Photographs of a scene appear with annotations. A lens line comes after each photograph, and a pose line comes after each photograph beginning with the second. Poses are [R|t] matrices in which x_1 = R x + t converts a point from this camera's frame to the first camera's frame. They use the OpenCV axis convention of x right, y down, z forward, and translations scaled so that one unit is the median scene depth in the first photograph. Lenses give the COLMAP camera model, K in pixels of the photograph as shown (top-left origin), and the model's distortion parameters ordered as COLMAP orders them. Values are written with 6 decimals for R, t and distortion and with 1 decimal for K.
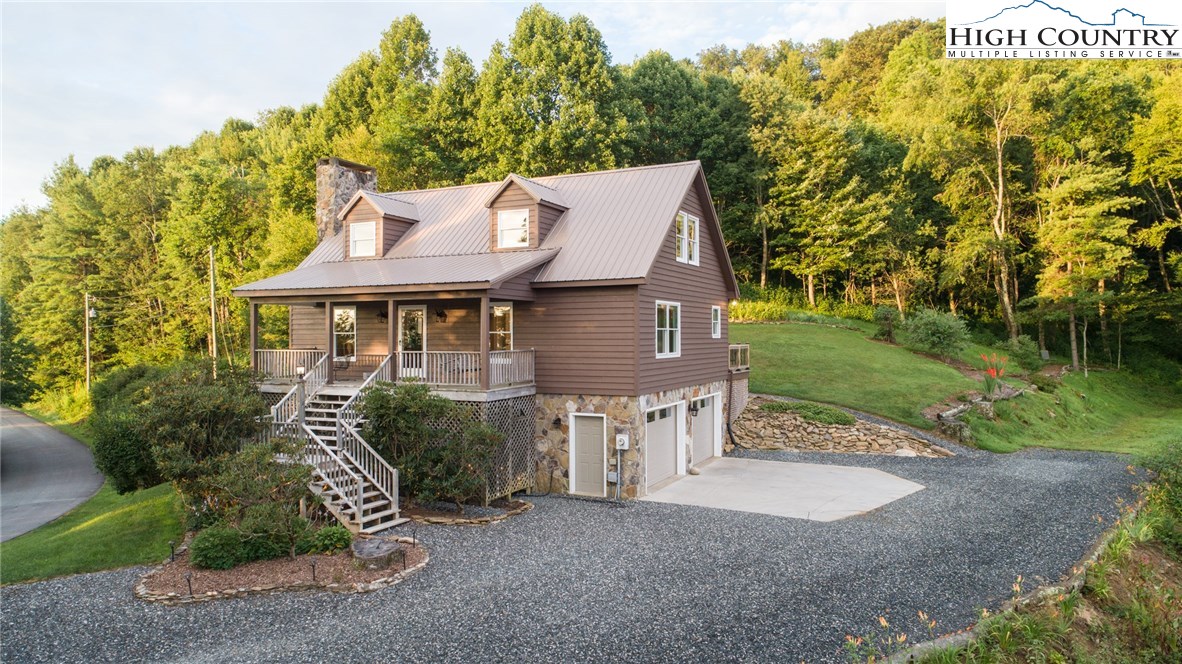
lens RADIAL K [[773.9, 0, 591.0], [0, 773.9, 332.0], [0, 0, 1]] dist [-0.017134, 0.004143]
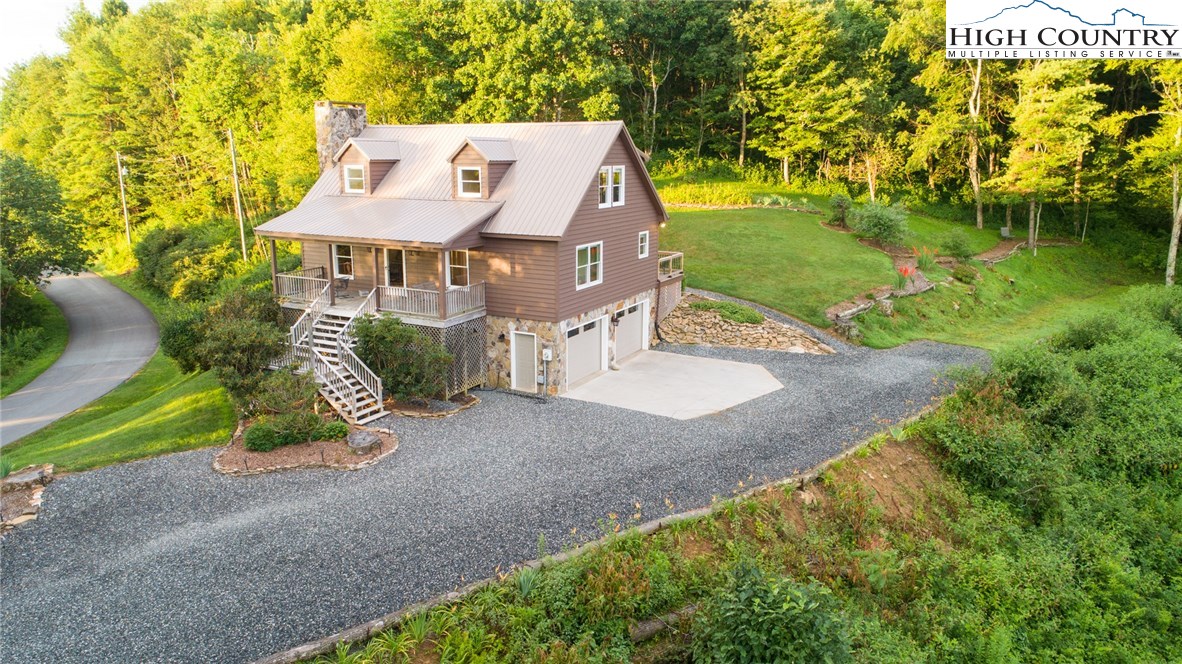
lens RADIAL K [[790.1, 0, 591.0], [0, 790.1, 332.0], [0, 0, 1]] dist [-0.017110, 0.004058]
pose [[0.999179, 0.017722, -0.036433, 0.091261], [-0.009204, 0.975033, 0.221868, -0.112253], [0.039456, -0.221351, 0.974396, -0.184937]]
